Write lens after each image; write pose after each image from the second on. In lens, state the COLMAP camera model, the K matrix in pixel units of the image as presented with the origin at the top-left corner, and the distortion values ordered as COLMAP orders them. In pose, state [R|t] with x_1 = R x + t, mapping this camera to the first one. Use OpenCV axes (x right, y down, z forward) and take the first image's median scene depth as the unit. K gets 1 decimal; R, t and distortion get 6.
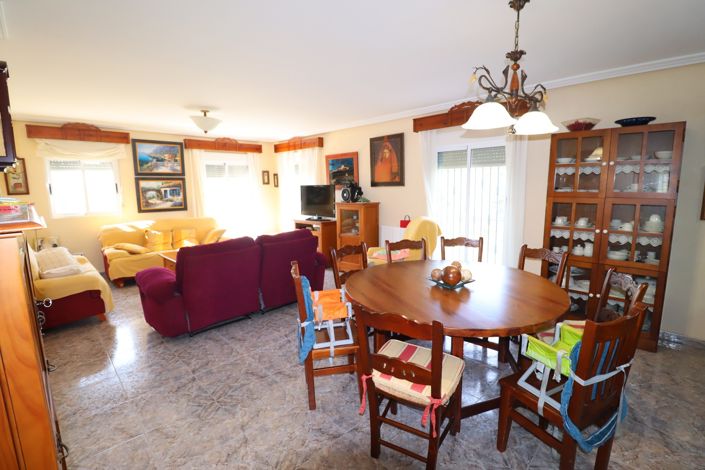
lens RADIAL K [[327.2, 0, 356.3], [0, 327.2, 232.9], [0, 0, 1]] dist [0.000270, -0.008753]
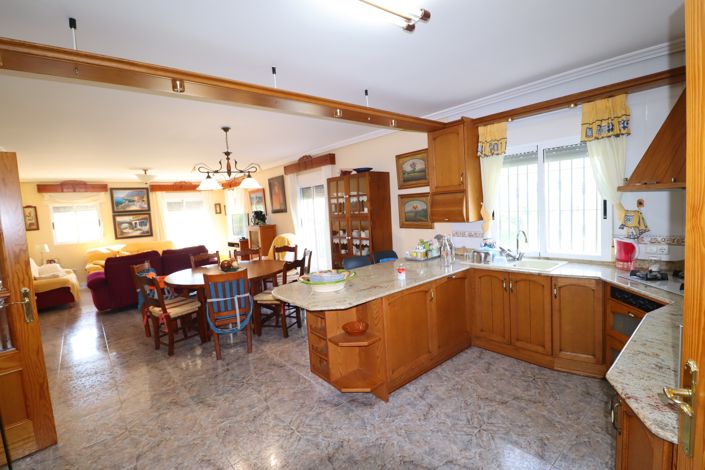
lens RADIAL K [[327.2, 0, 356.3], [0, 327.2, 232.9], [0, 0, 1]] dist [0.000270, -0.008753]
pose [[0.996346, -0.044032, -0.073181, 0.472640], [0.039508, 0.997284, -0.062156, 0.038579], [0.075719, 0.059038, 0.995380, -0.321215]]
